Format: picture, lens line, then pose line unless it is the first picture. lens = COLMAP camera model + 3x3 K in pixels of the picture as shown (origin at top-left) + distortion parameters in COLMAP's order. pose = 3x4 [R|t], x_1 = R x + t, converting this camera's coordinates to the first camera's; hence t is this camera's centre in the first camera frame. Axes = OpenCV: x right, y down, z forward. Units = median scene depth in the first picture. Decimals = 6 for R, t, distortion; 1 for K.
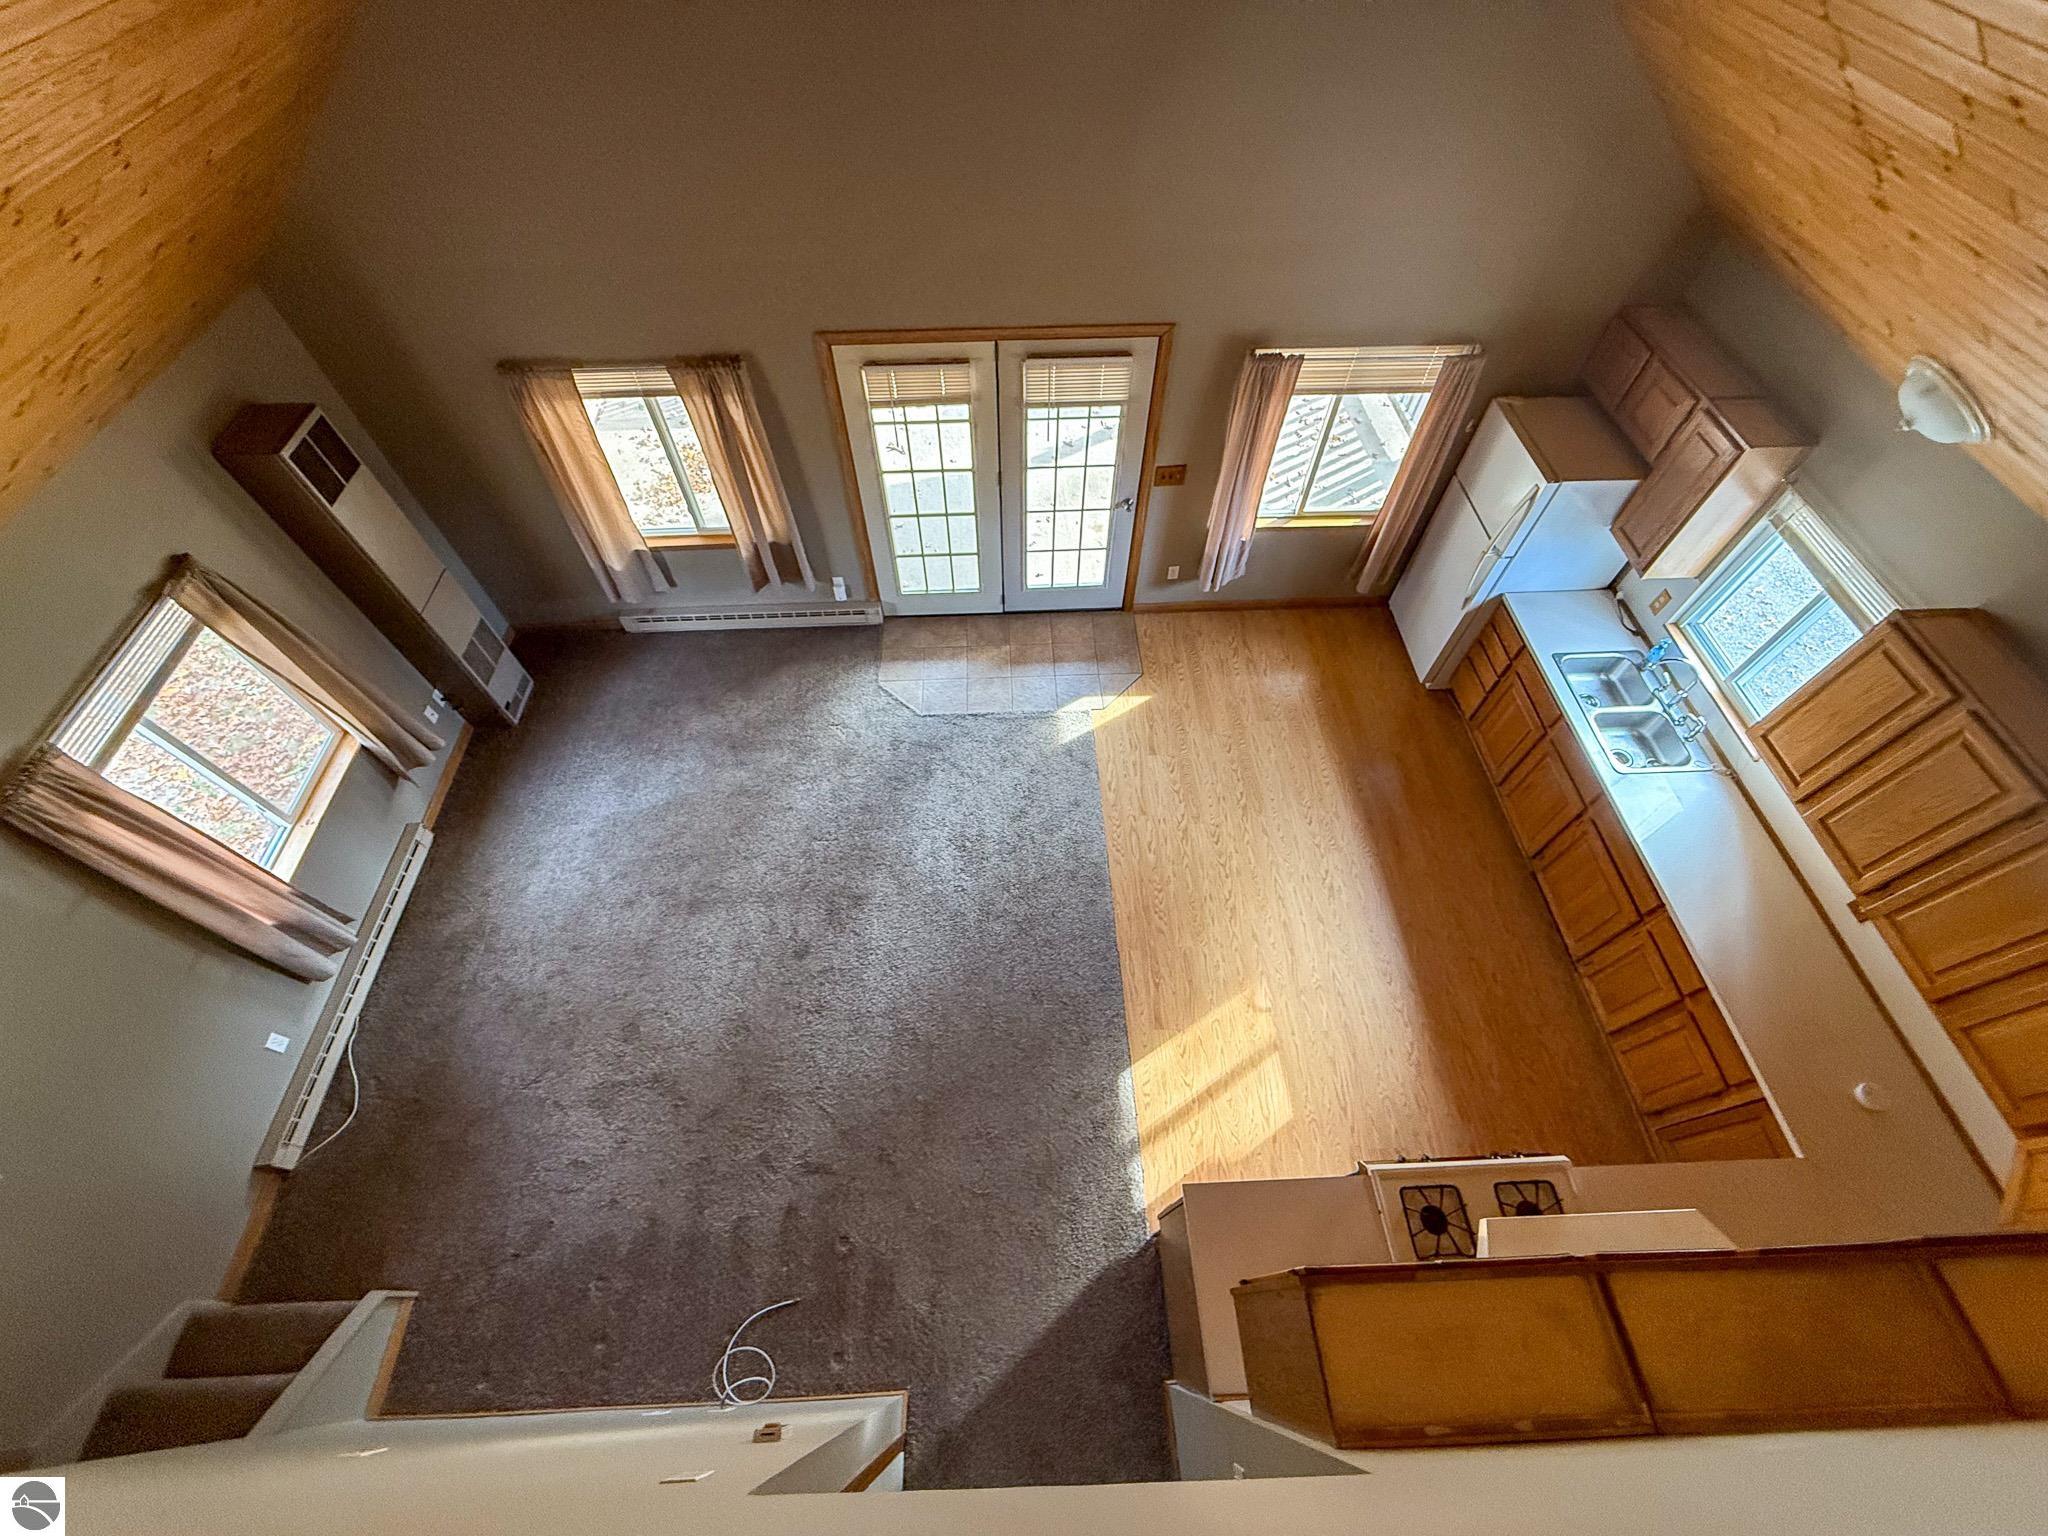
lens RADIAL K [[812.6, 0, 1015.7], [0, 812.6, 766.1], [0, 0, 1]] dist [-0.000686, 0.000222]
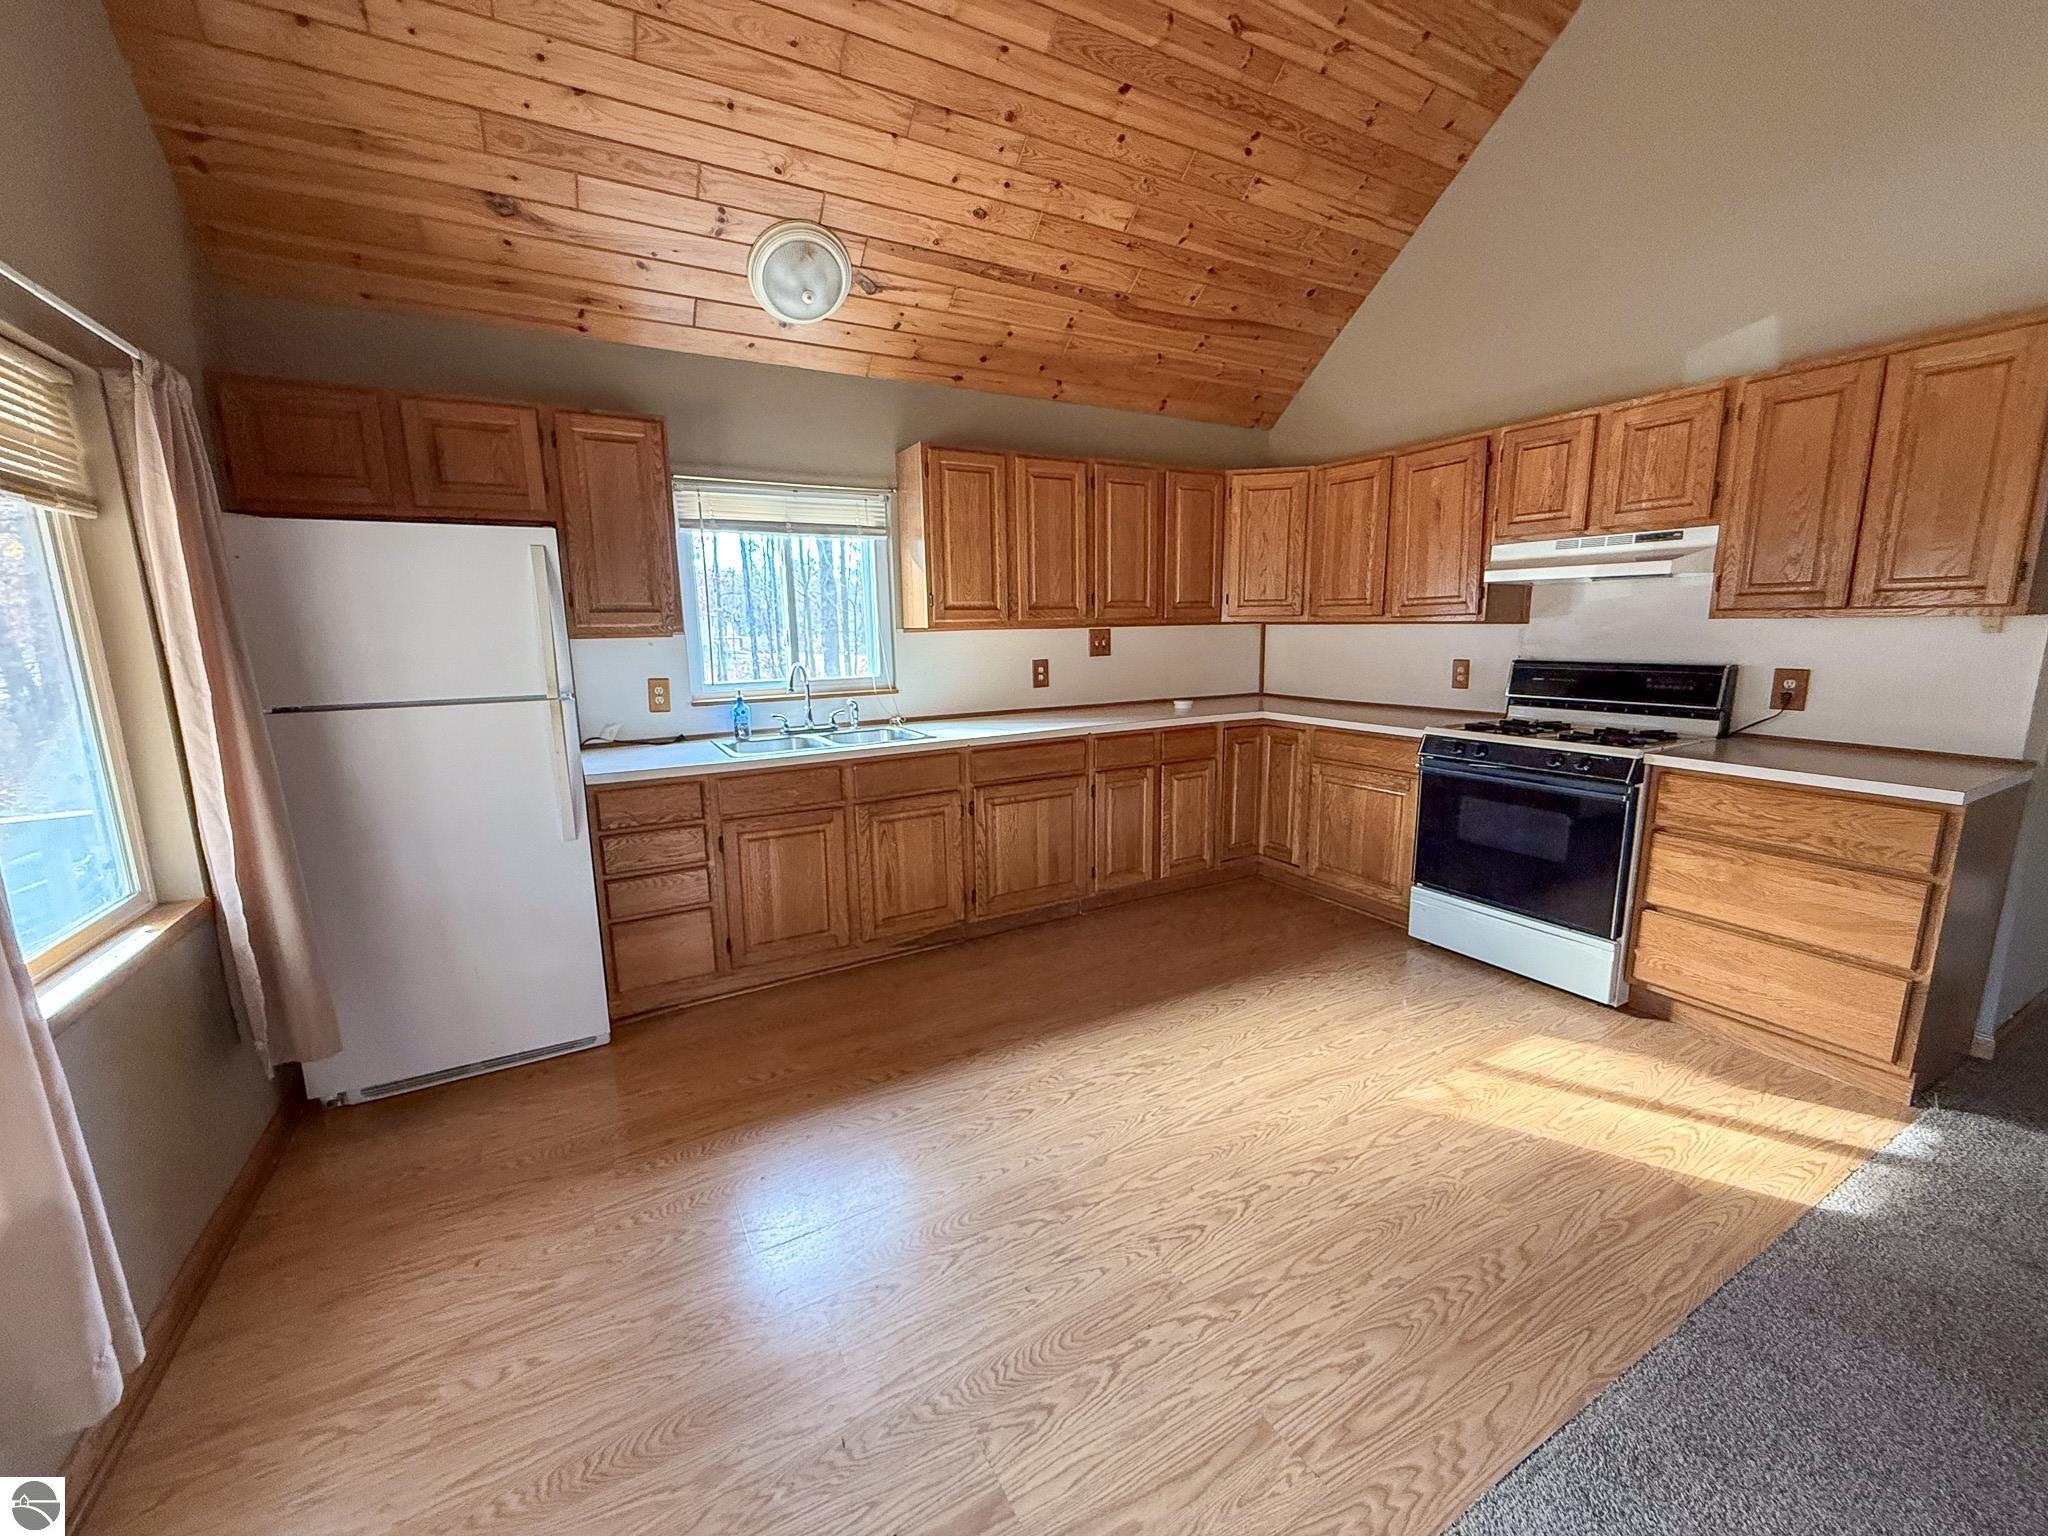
lens RADIAL K [[812.6, 0, 1015.7], [0, 812.6, 766.1], [0, 0, 1]] dist [-0.000686, 0.000222]
pose [[-0.453417, -0.140537, 0.880149, -0.016391], [0.748240, 0.476553, 0.461556, -0.249610], [-0.484303, 0.867840, -0.110922, 0.908997]]
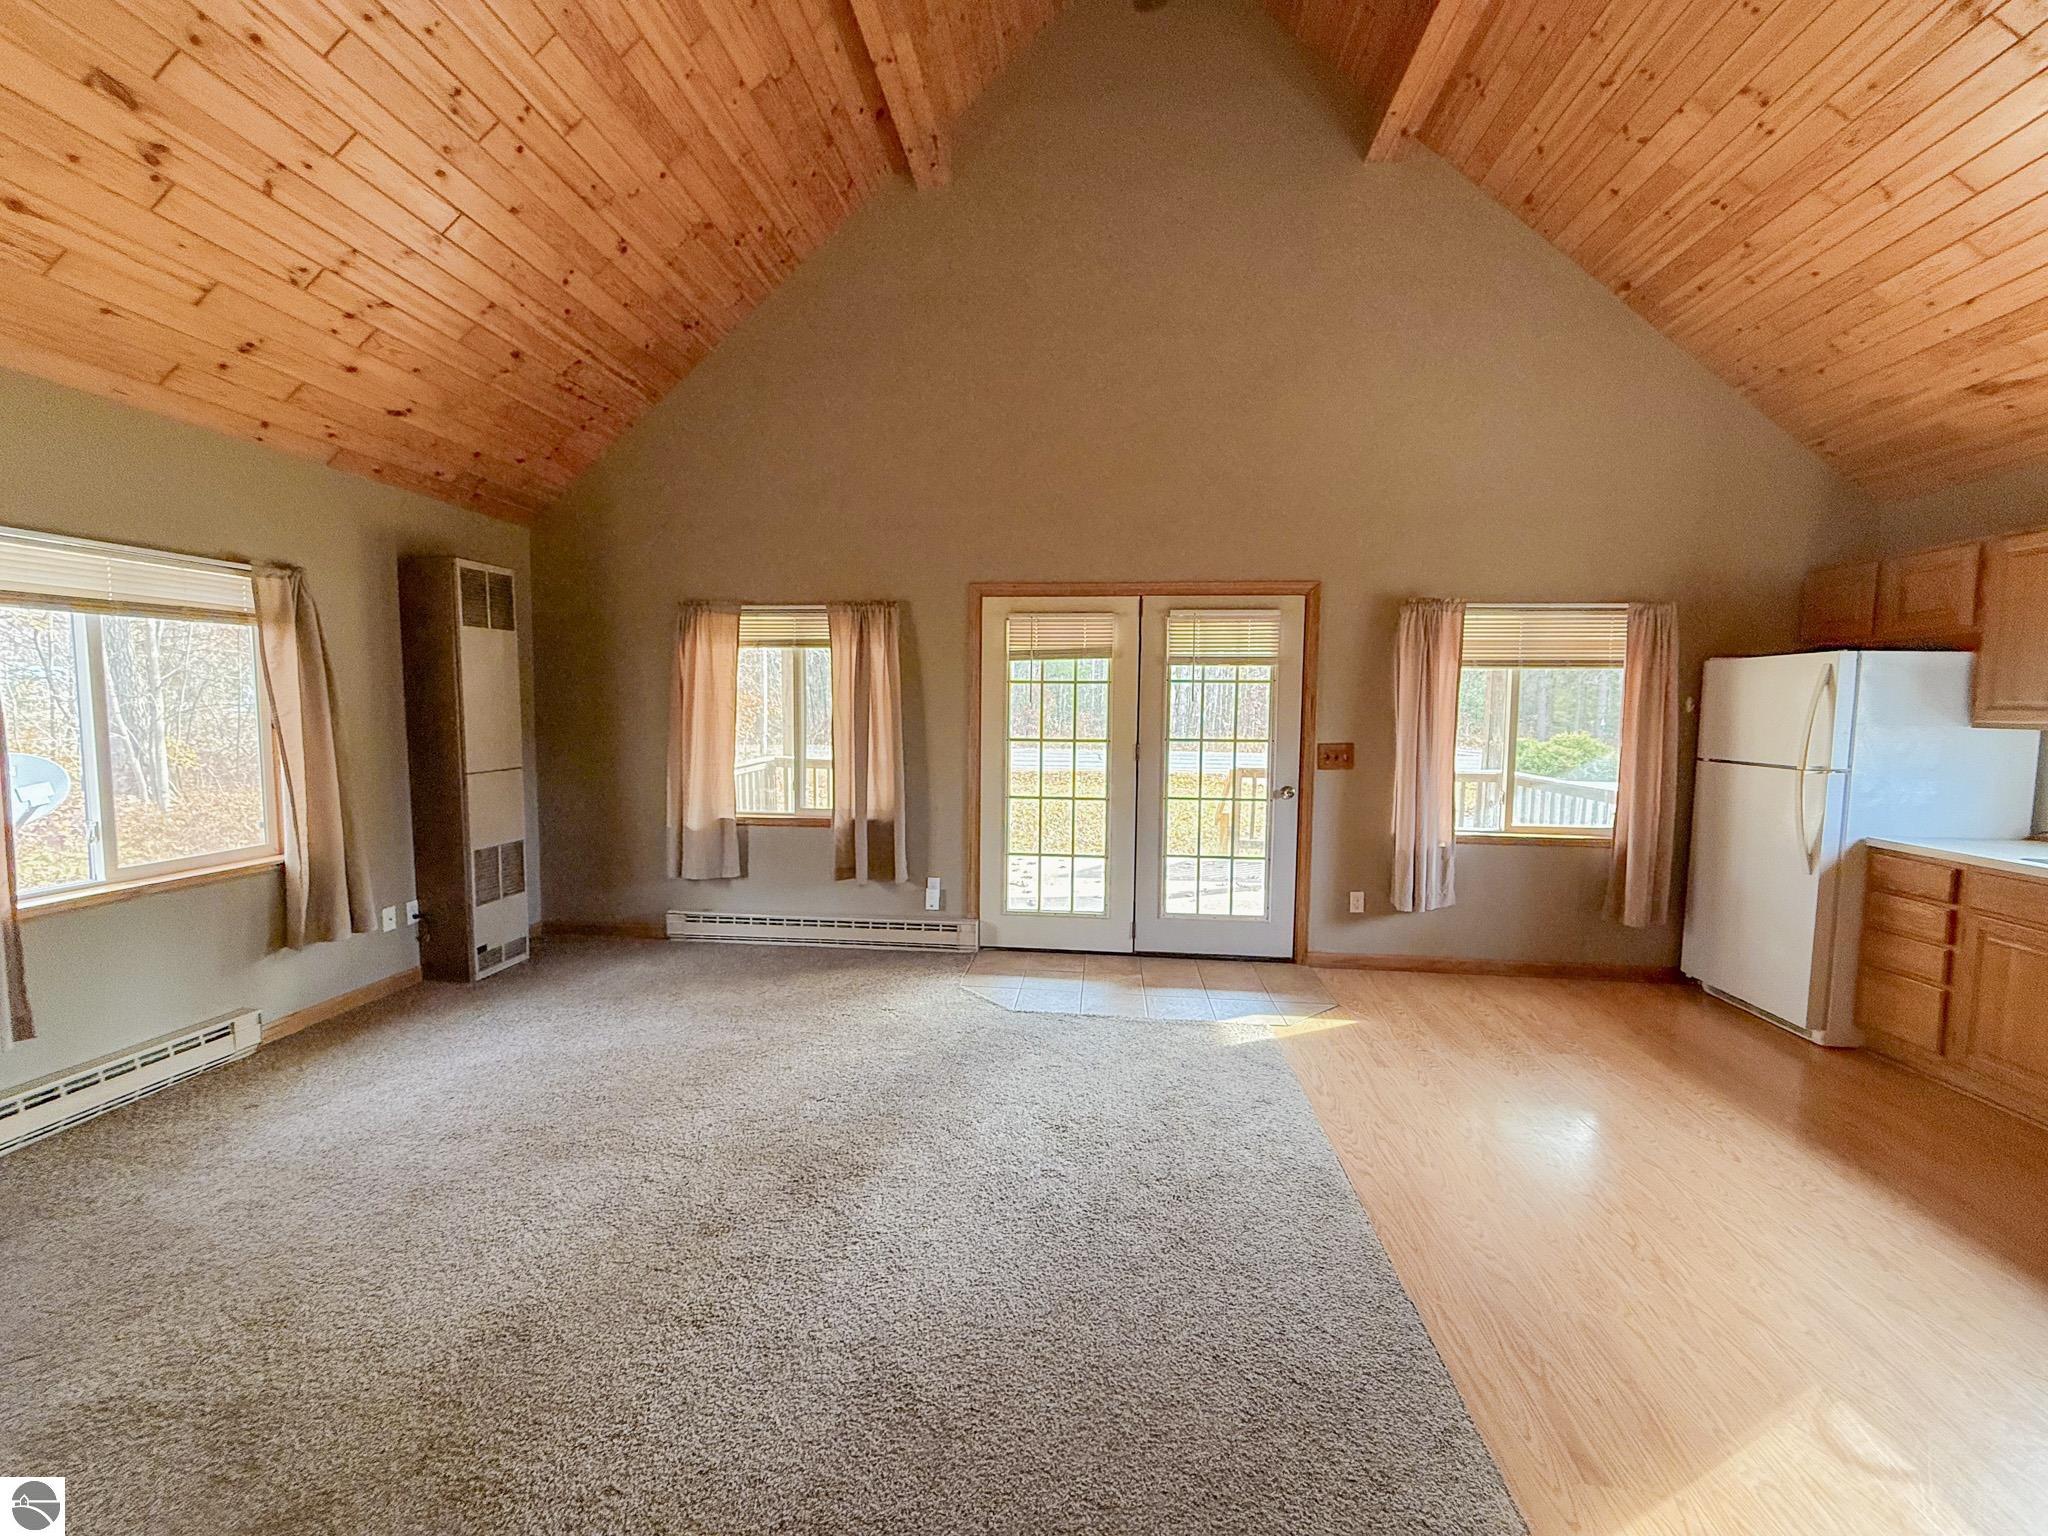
lens RADIAL K [[812.6, 0, 1015.7], [0, 812.6, 766.1], [0, 0, 1]] dist [-0.000686, 0.000222]
pose [[0.989306, 0.028944, -0.142952, -0.024997], [-0.129861, 0.621002, -0.772977, 0.382966], [0.066400, 0.783275, 0.618120, 0.469109]]
